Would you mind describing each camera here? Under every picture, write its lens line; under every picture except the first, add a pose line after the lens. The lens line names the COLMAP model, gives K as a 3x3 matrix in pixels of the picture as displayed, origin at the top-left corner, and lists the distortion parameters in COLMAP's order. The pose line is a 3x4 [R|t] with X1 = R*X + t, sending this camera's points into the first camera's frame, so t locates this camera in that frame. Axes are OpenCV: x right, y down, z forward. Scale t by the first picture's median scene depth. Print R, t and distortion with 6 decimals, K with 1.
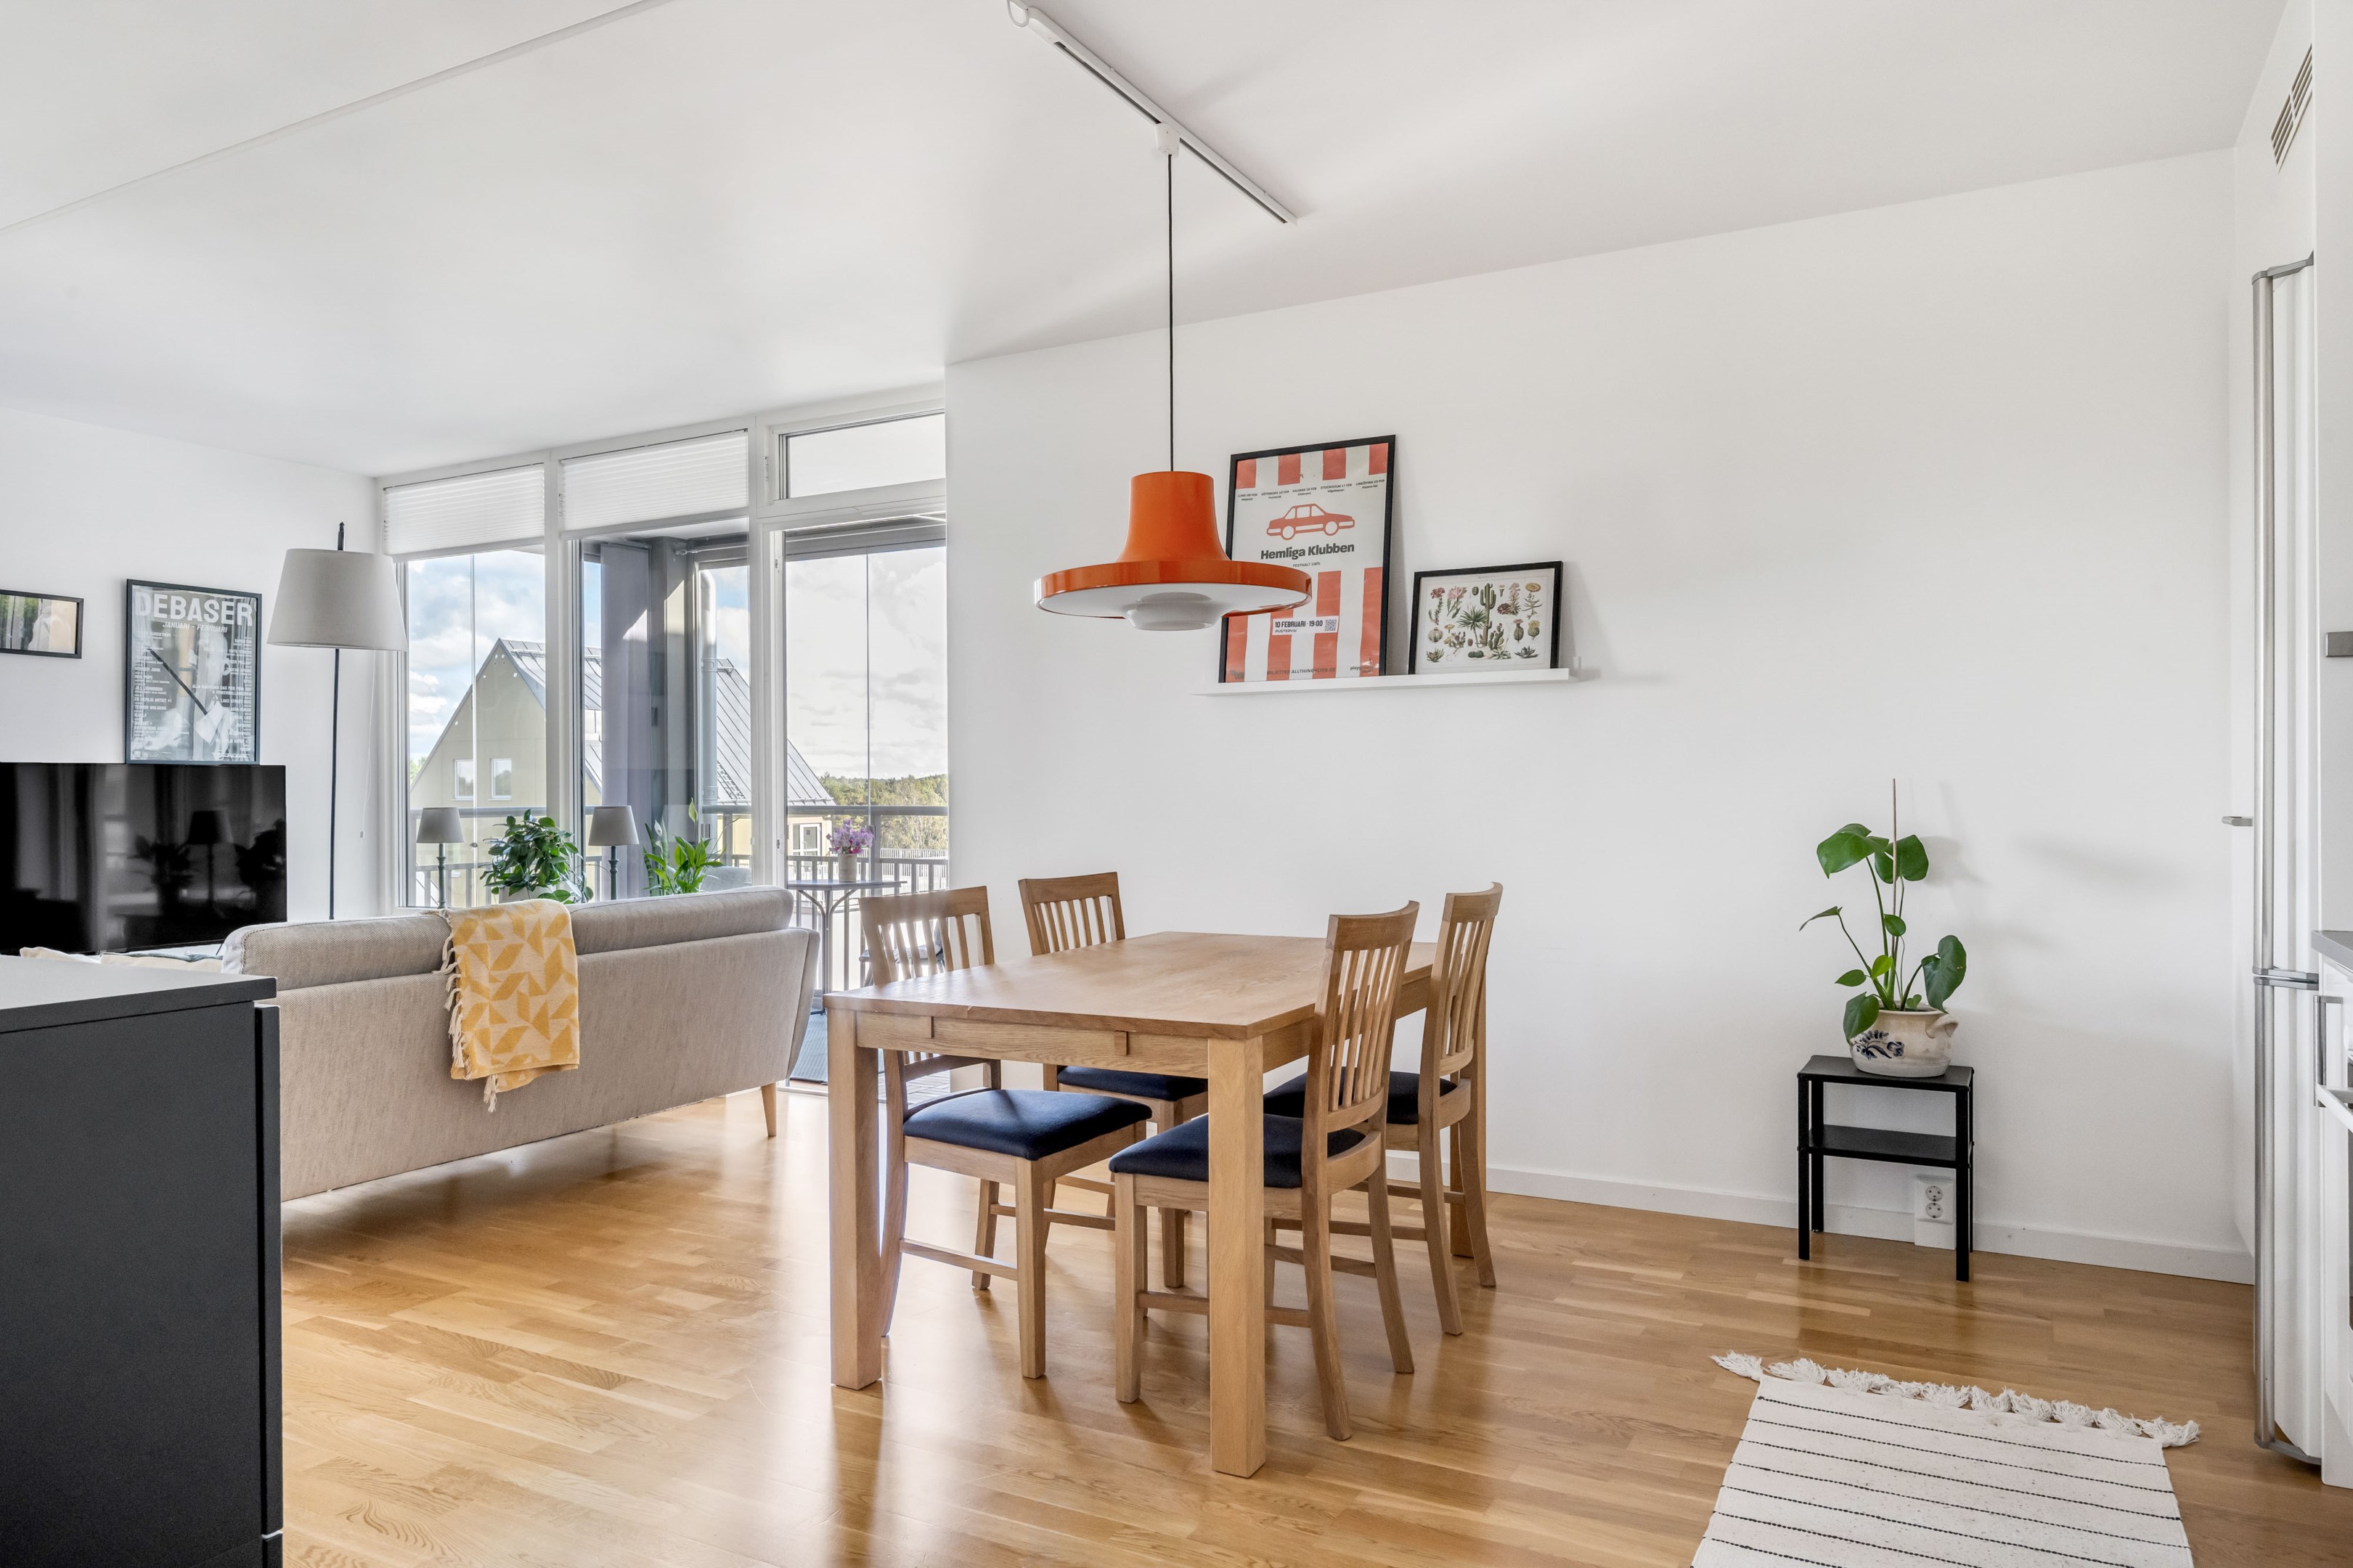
lens RADIAL K [[1520.9, 0, 1183.6], [0, 1520.9, 785.6], [0, 0, 1]] dist [-0.002962, 0.000234]
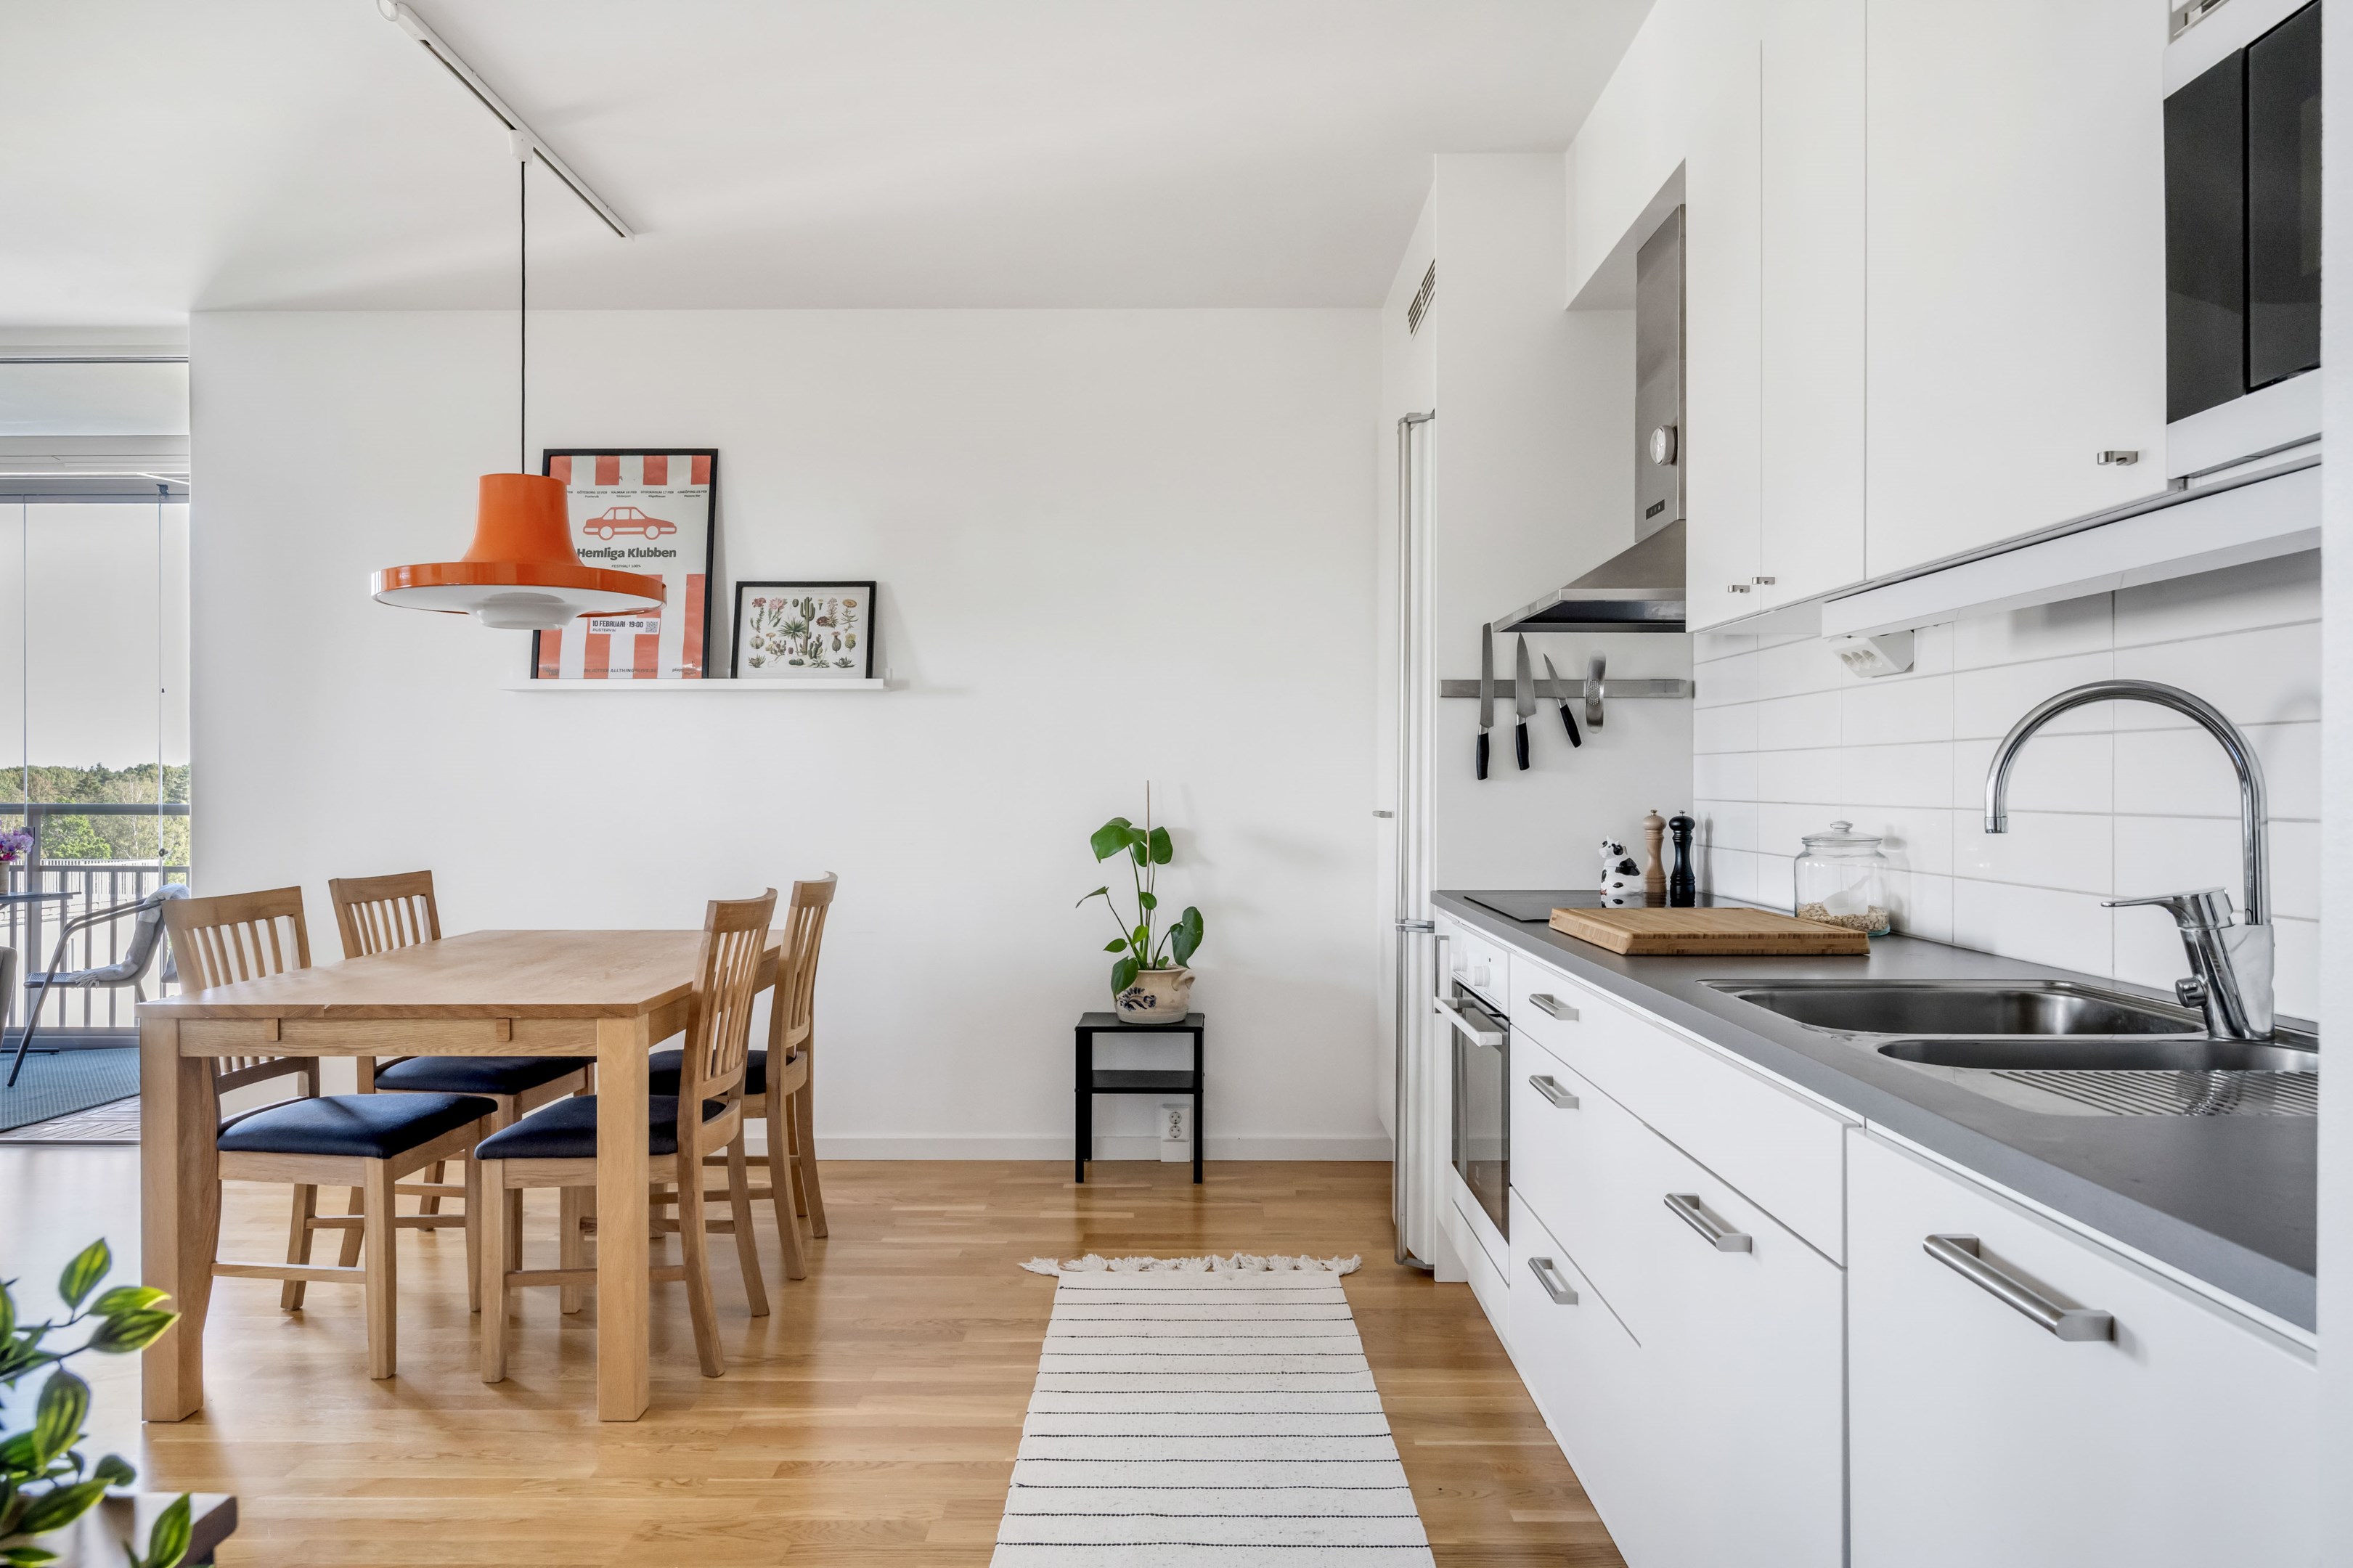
lens RADIAL K [[1520.9, 0, 1183.6], [0, 1520.9, 785.6], [0, 0, 1]] dist [-0.002962, 0.000234]
pose [[0.883156, 0.005888, 0.469042, -0.080131], [-0.006190, 0.999980, -0.000898, 0.000415], [-0.469038, -0.002110, 0.883176, -0.090922]]
